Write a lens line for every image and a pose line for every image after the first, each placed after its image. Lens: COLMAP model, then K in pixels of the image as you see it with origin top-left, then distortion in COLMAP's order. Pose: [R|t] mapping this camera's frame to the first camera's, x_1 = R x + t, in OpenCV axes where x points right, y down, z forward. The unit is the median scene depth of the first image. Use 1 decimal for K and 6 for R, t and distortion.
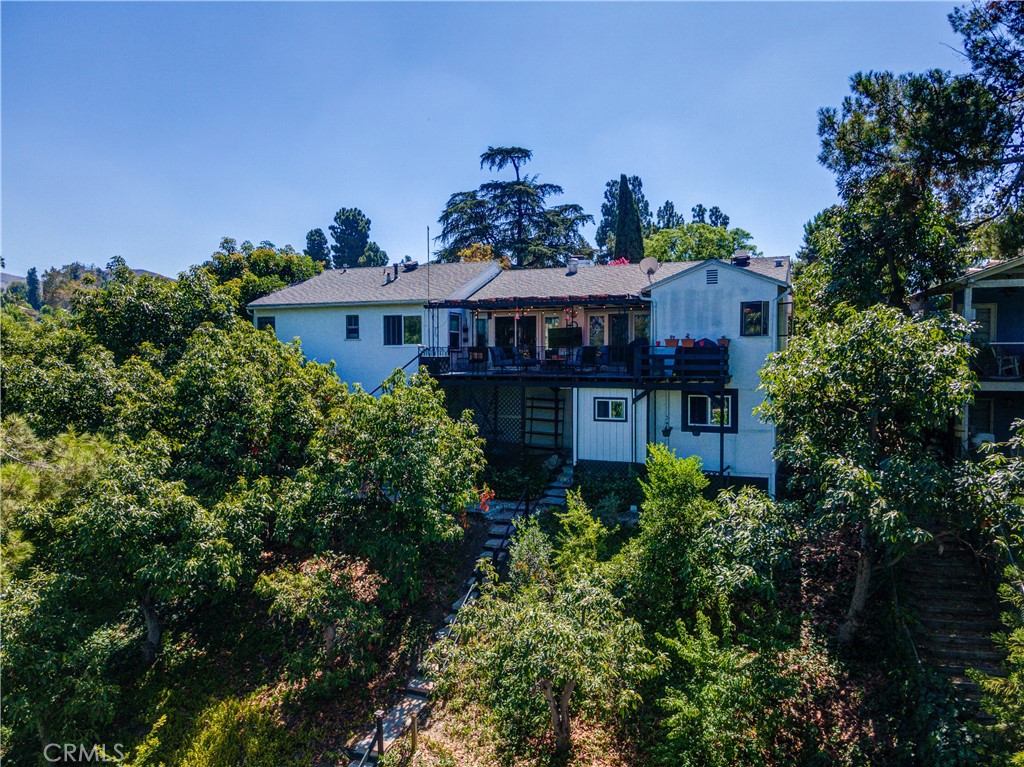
lens RADIAL K [[753.5, 0, 503.6], [0, 753.5, 384.7], [0, 0, 1]] dist [0.026560, 0.014070]
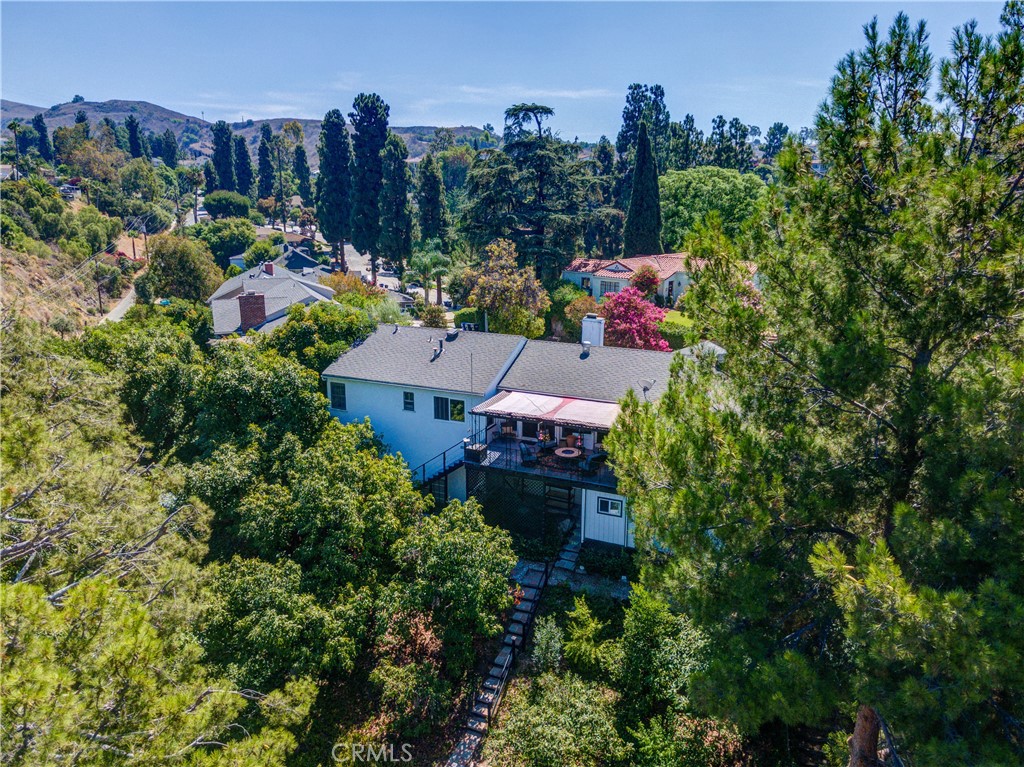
lens RADIAL K [[753.5, 0, 506.9], [0, 753.5, 382.7], [0, 0, 1]] dist [0.026560, 0.014070]
pose [[0.999846, 0.009193, -0.014968, -0.018468], [-0.005730, 0.976201, 0.216790, -0.379613], [0.016605, -0.216671, 0.976104, -0.214174]]
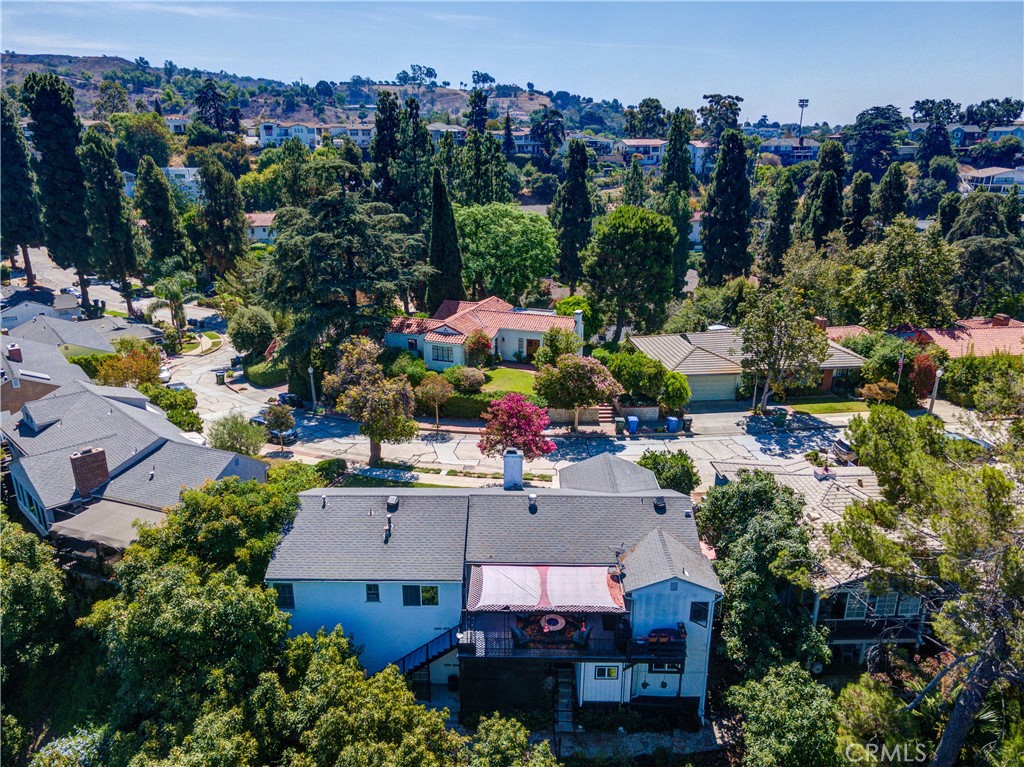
lens RADIAL K [[753.5, 0, 503.5], [0, 753.5, 383.7], [0, 0, 1]] dist [0.026560, 0.014070]
pose [[0.924764, -0.123864, 0.359817, -0.400208], [0.010429, 0.953438, 0.301410, -0.755945], [-0.380397, -0.274981, 0.882997, -0.051211]]
